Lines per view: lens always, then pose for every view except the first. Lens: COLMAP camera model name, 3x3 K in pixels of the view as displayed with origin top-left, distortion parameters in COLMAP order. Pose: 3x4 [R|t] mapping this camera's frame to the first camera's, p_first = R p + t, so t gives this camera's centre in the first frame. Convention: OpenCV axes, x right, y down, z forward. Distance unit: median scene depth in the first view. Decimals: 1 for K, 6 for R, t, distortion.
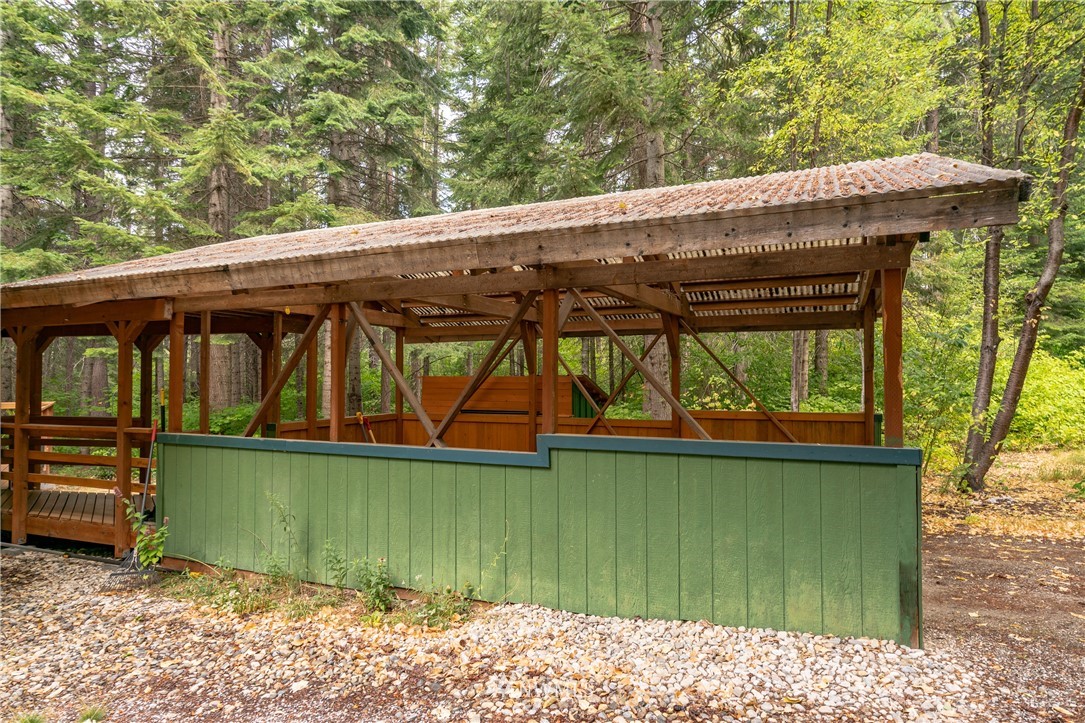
lens RADIAL K [[639.6, 0, 549.1], [0, 639.6, 358.0], [0, 0, 1]] dist [-0.000718, 0.005606]
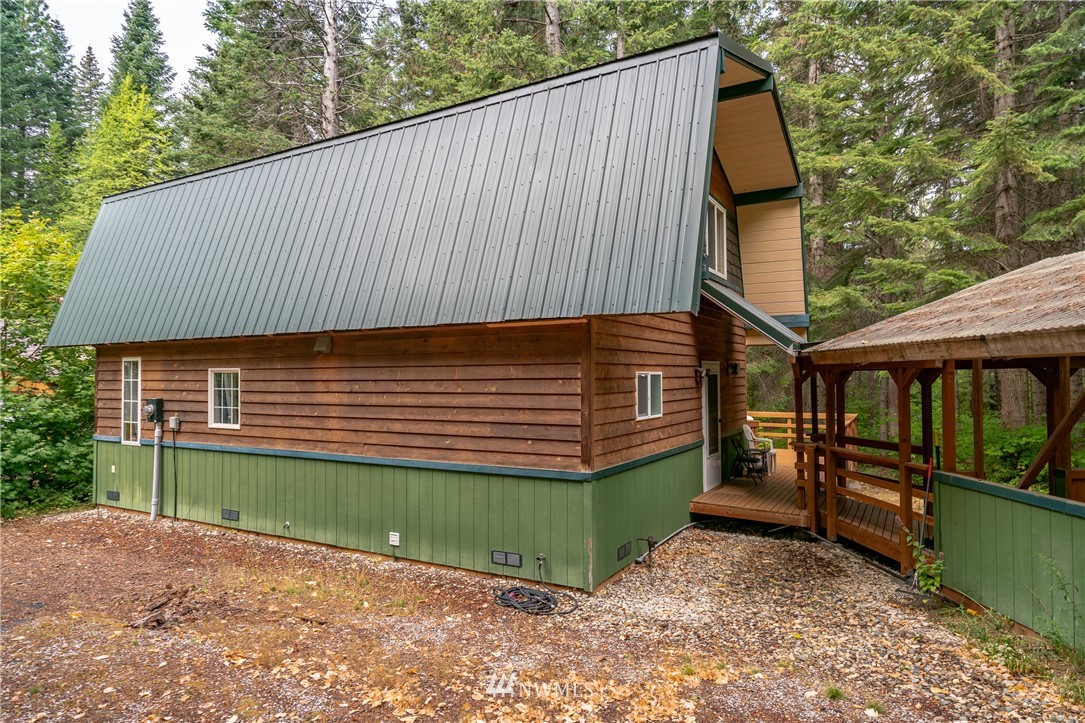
lens RADIAL K [[639.6, 0, 544.6], [0, 639.6, 365.4], [0, 0, 1]] dist [-0.000718, 0.005606]
pose [[0.440590, -0.022574, -0.897425, 0.107926], [0.025253, 0.999600, -0.012746, -0.084303], [0.897353, -0.017047, 0.440983, -0.103199]]
